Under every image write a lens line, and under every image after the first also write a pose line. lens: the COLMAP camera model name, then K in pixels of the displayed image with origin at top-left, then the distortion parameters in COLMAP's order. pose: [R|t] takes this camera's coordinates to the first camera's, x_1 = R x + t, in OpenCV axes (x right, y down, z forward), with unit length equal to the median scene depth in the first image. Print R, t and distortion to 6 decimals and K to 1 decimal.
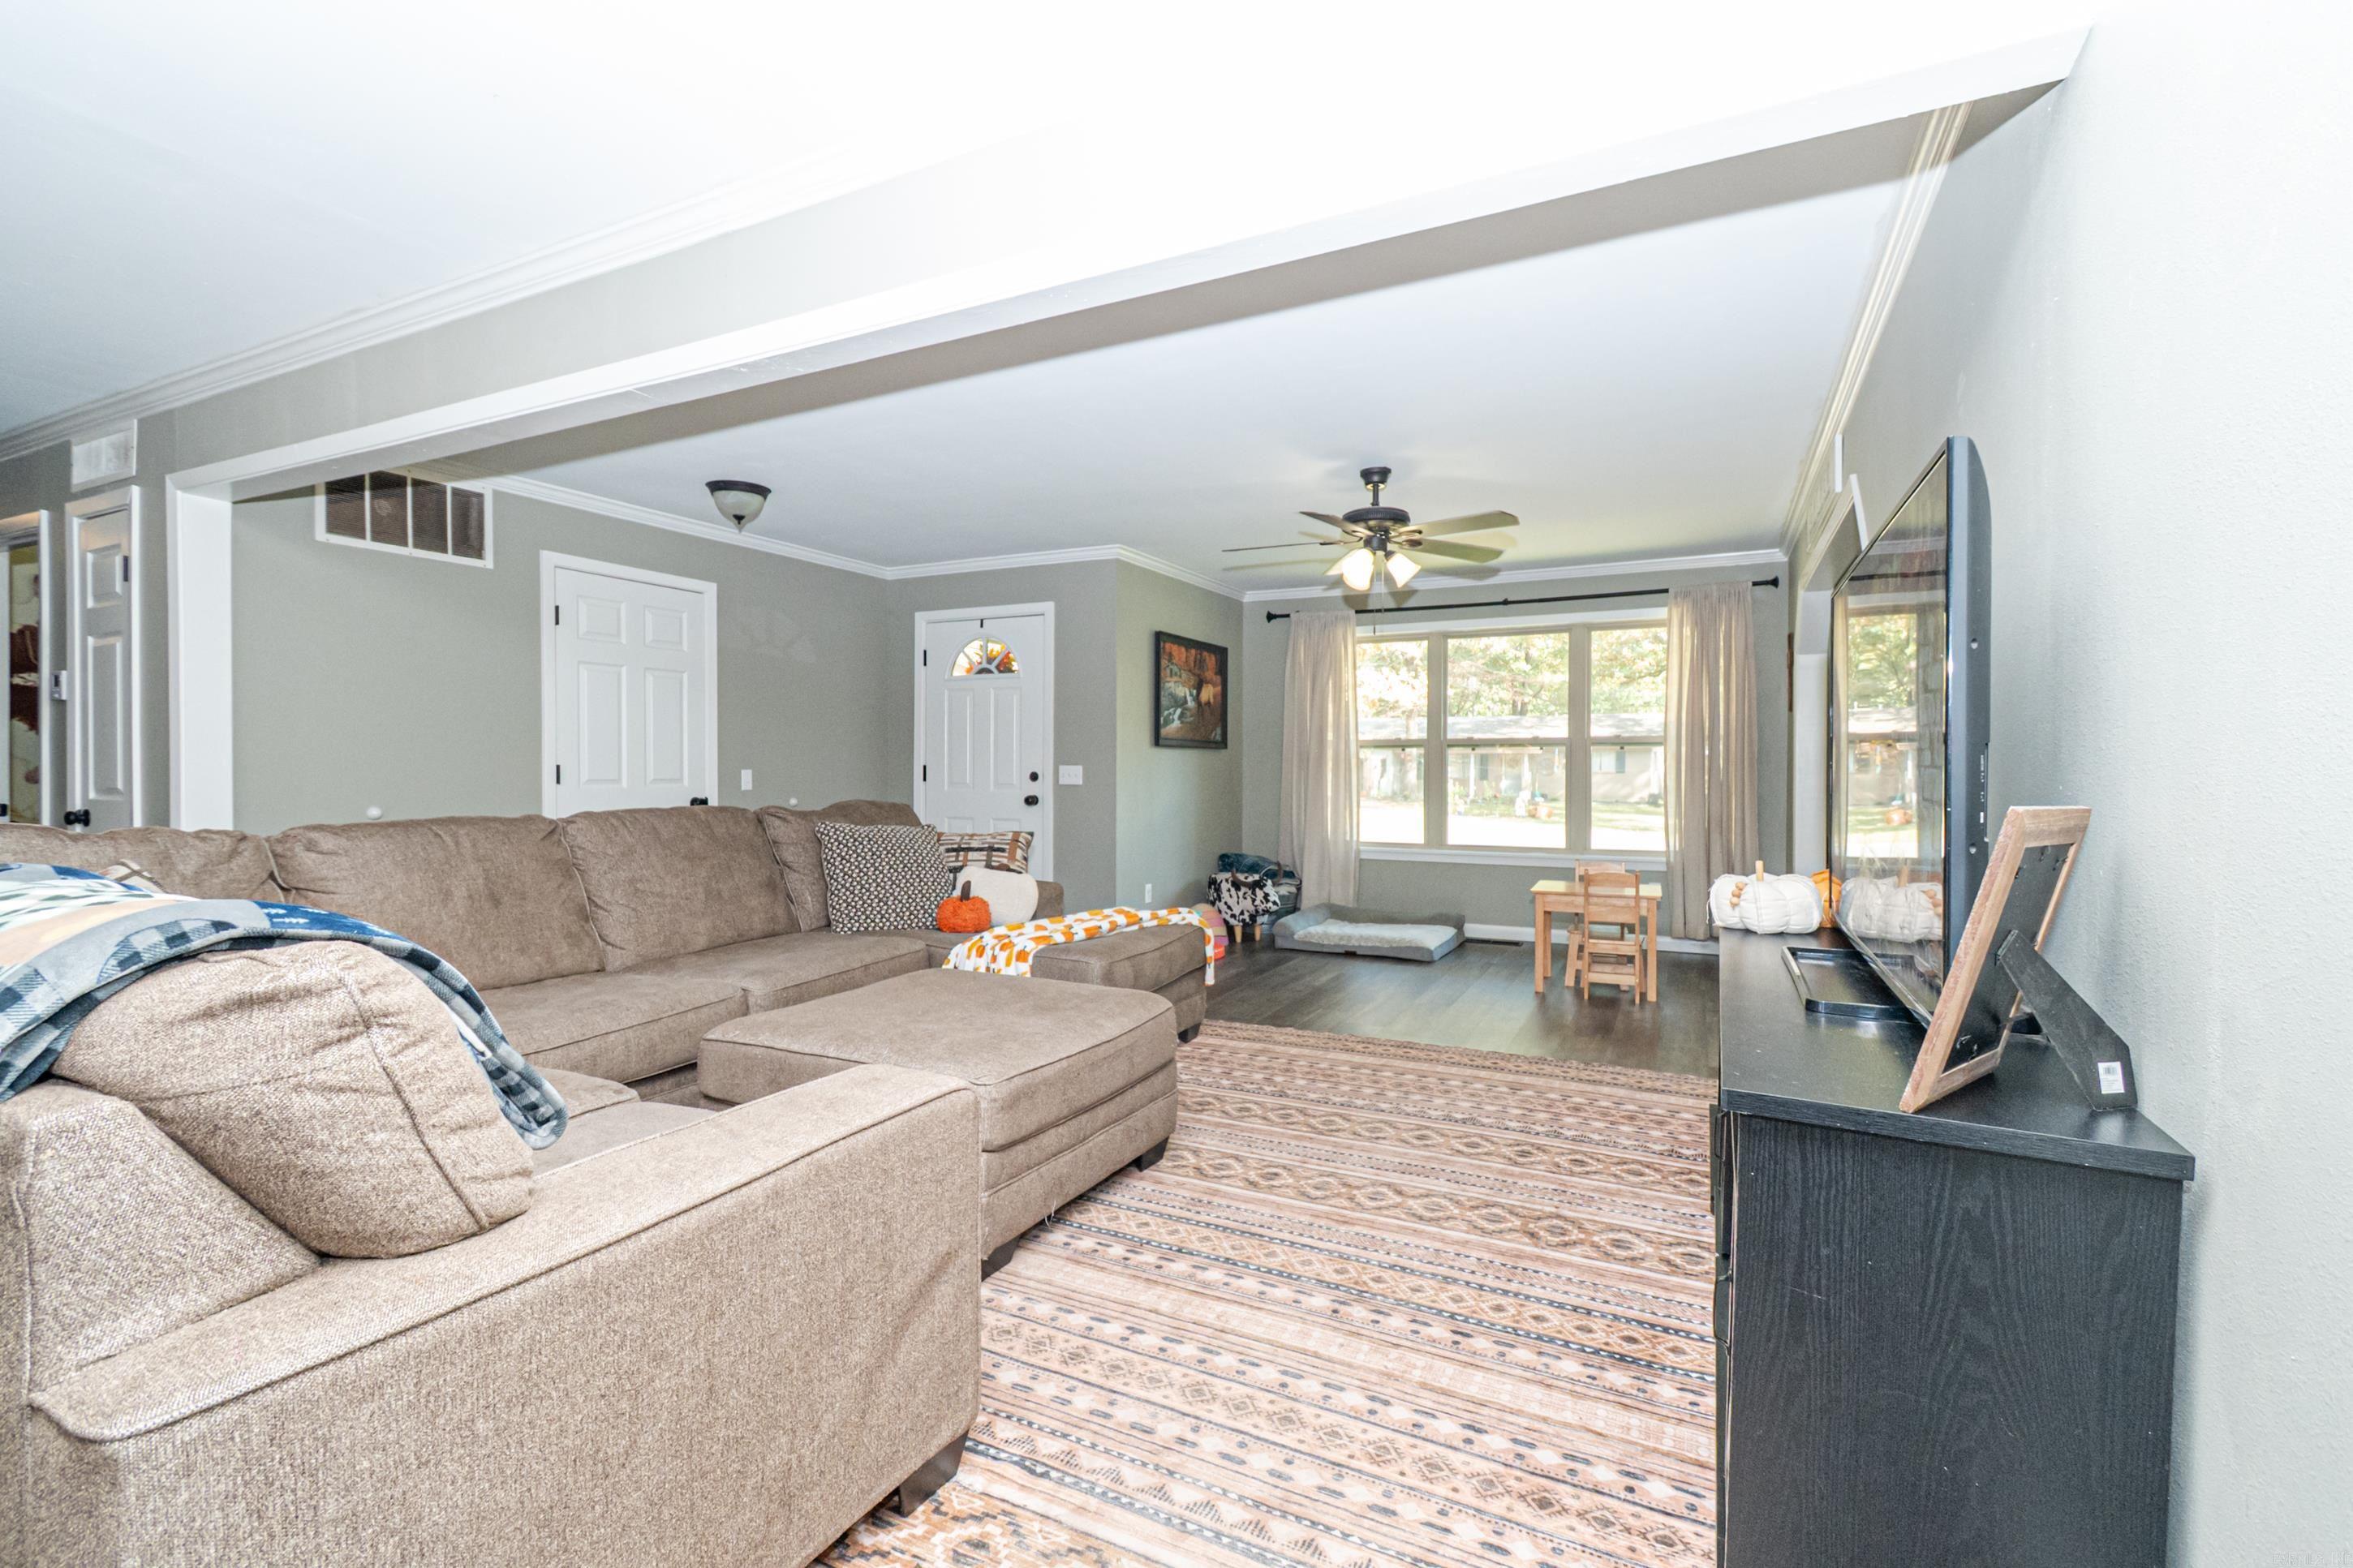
lens RADIAL K [[1053.3, 0, 1179.2], [0, 1053.3, 778.8], [0, 0, 1]] dist [0.004236, -0.001794]
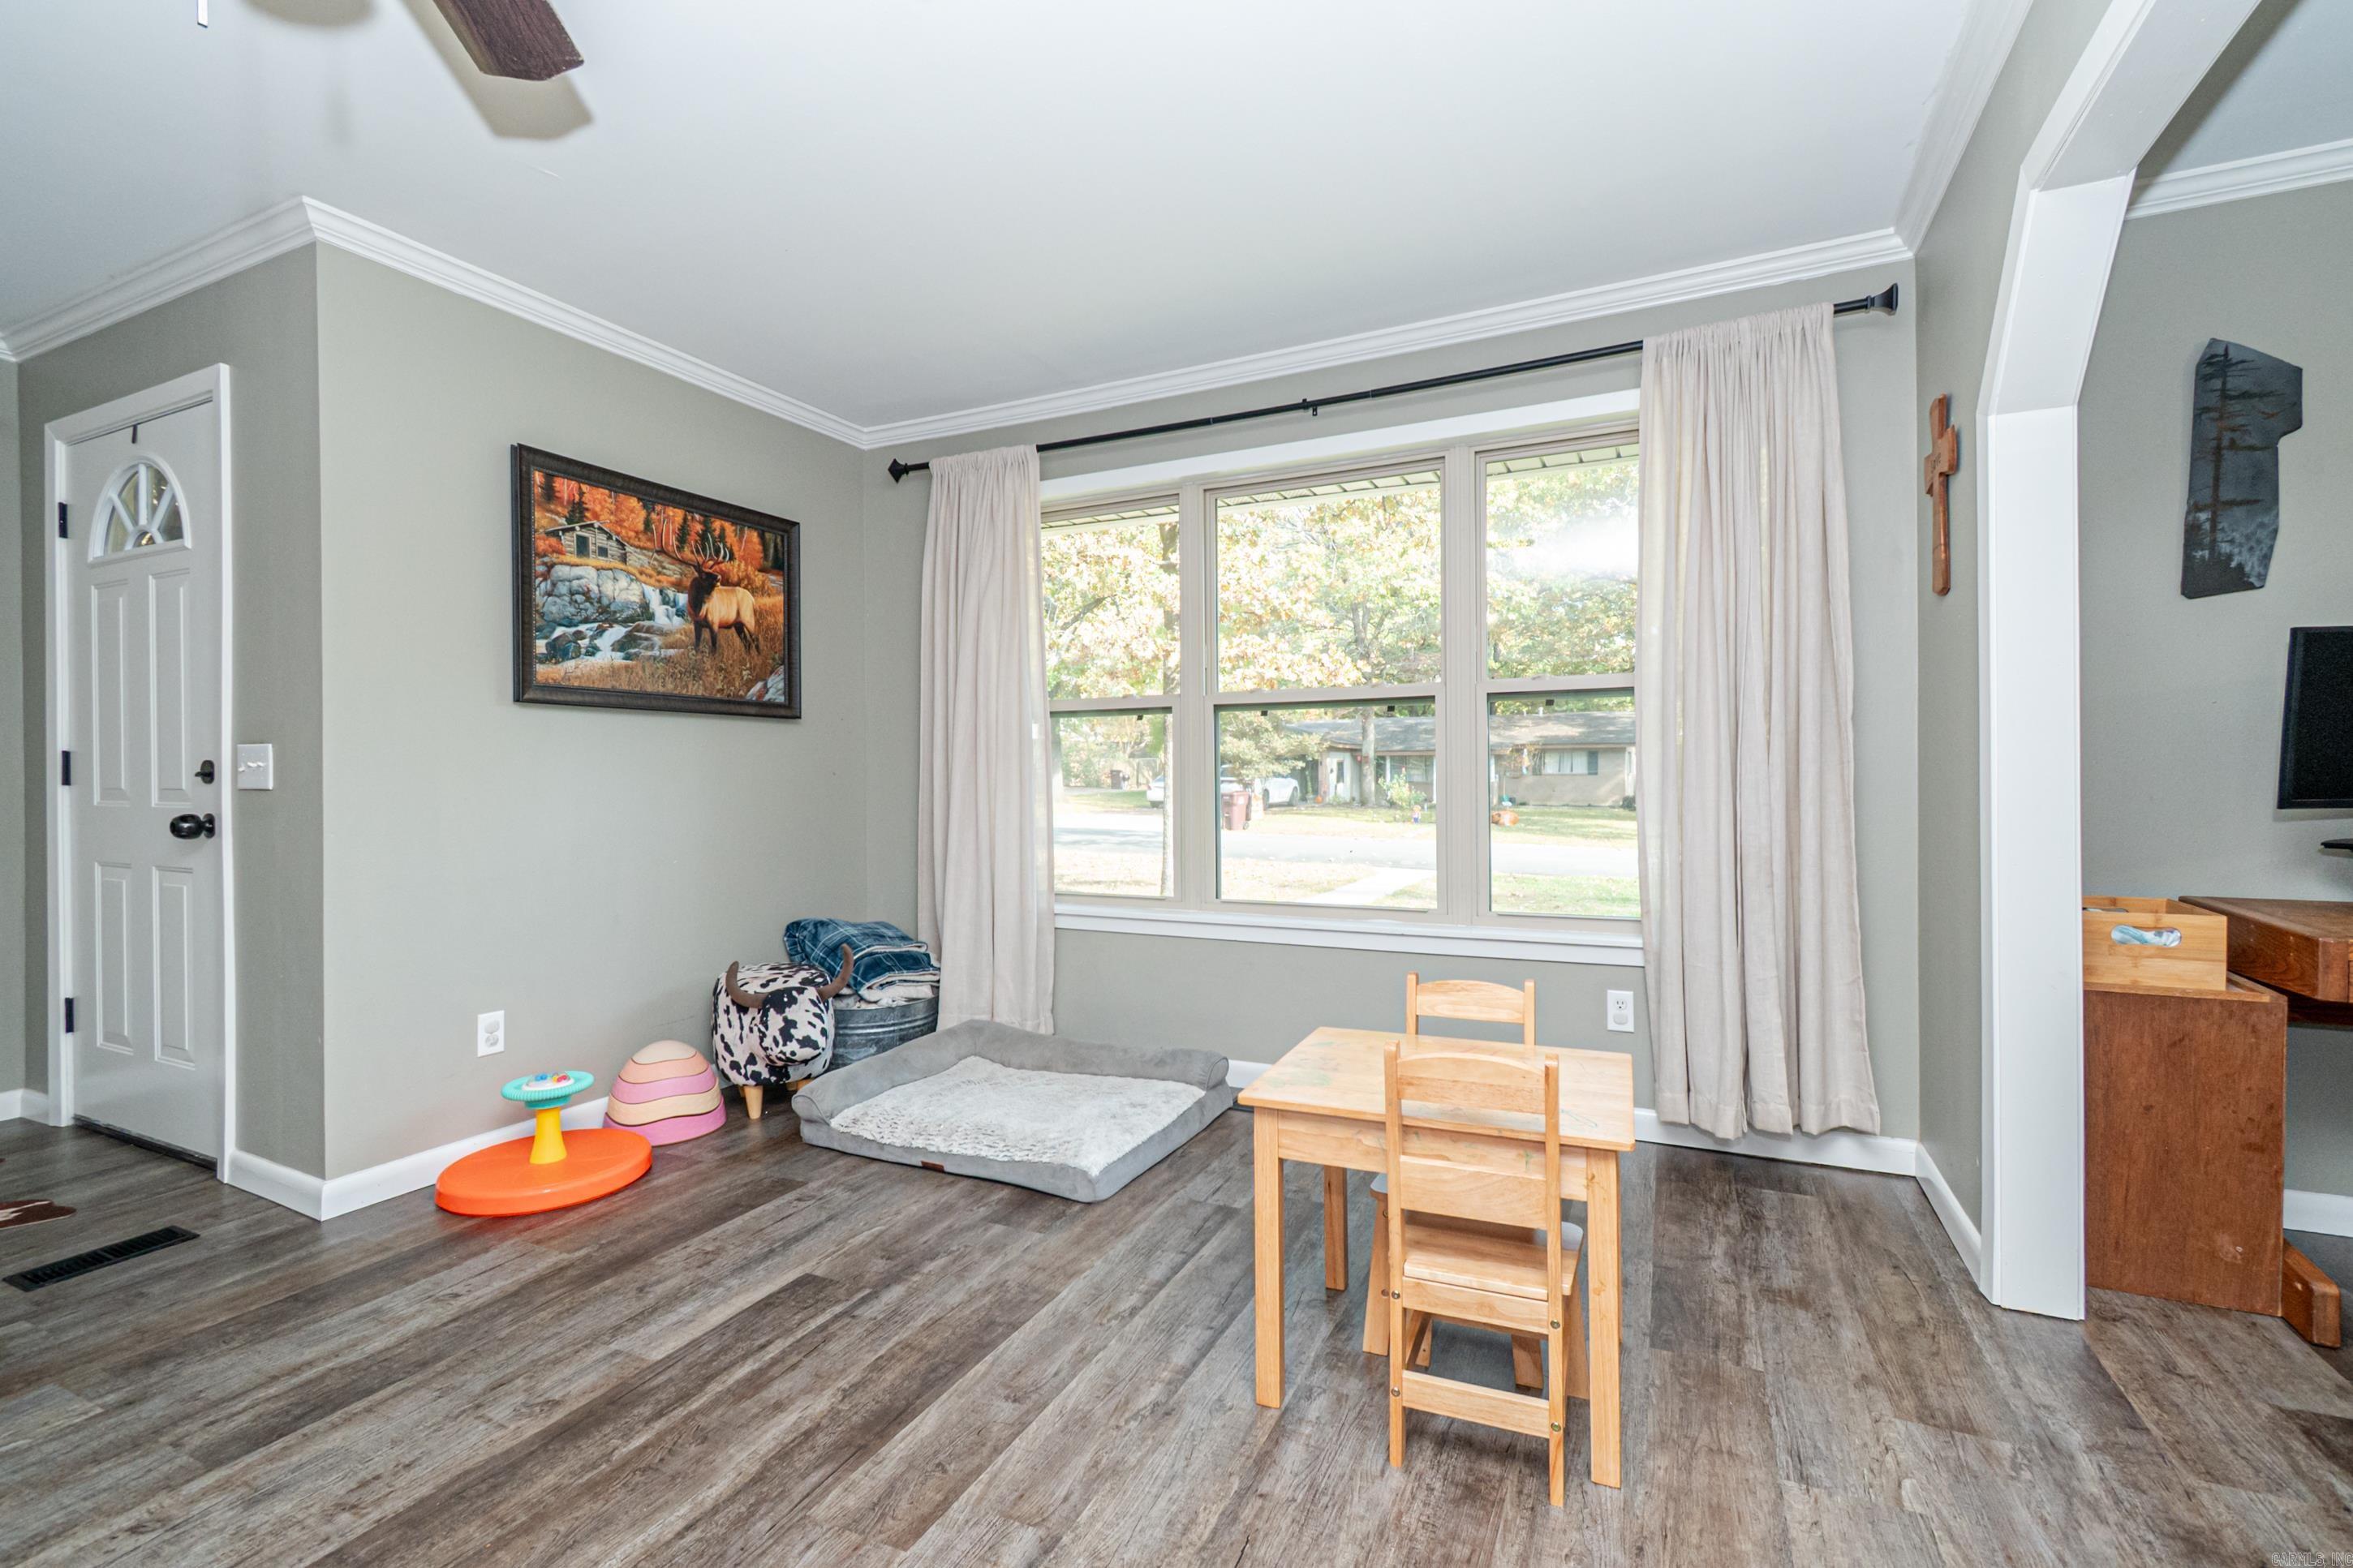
lens RADIAL K [[1053.3, 0, 1182.8], [0, 1053.3, 776.2], [0, 0, 1]] dist [0.004236, -0.001794]
pose [[0.999712, -0.006386, 0.023121, 0.231990], [0.006584, 0.999942, -0.008511, 0.005714], [-0.023066, 0.008661, 0.999696, 0.502845]]
